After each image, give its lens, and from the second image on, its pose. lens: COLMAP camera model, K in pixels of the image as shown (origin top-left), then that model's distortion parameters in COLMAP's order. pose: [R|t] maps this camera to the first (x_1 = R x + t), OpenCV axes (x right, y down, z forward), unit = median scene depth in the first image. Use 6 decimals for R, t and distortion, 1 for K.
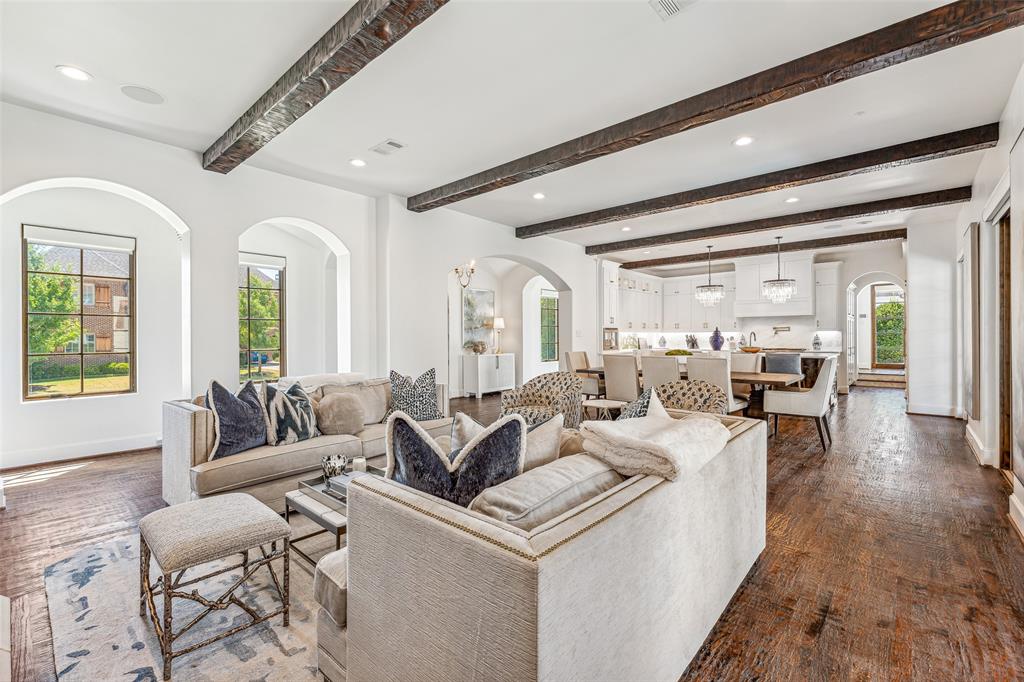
lens RADIAL K [[442.9, 0, 510.1], [0, 442.9, 336.5], [0, 0, 1]] dist [0.000152, 0.000002]
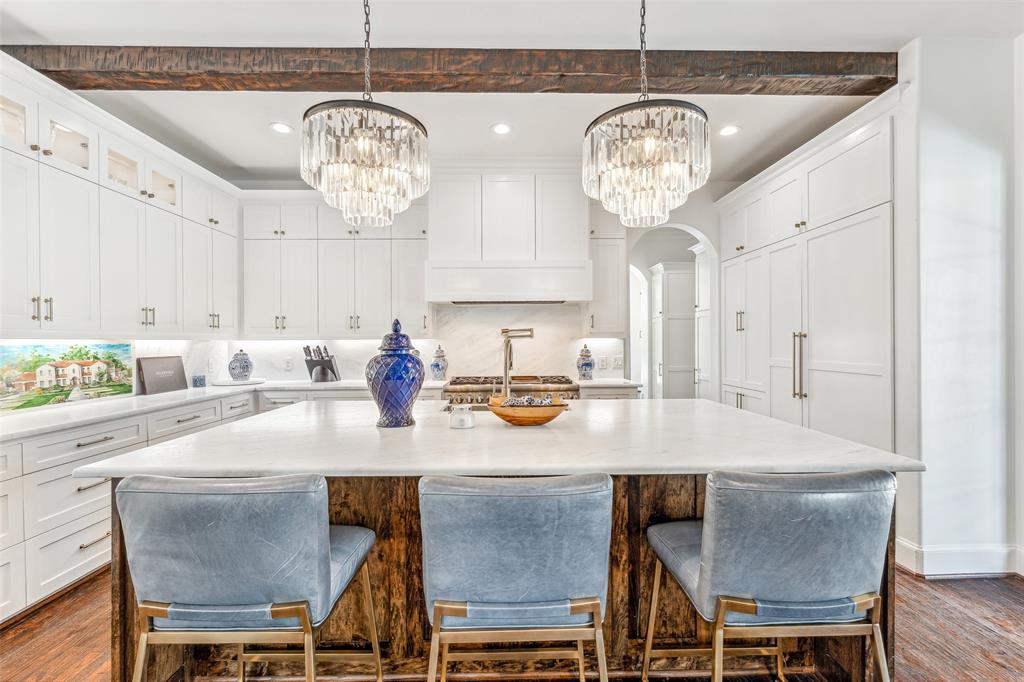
lens RADIAL K [[446.1, 0, 512.0], [0, 446.1, 341.0], [0, 0, 1]] dist [-0.000433, -0.000036]
pose [[0.730654, 0.001392, 0.682747, 0.305881], [0.002073, 0.999989, -0.004257, -0.007126], [-0.682745, 0.004526, 0.730643, 0.689884]]
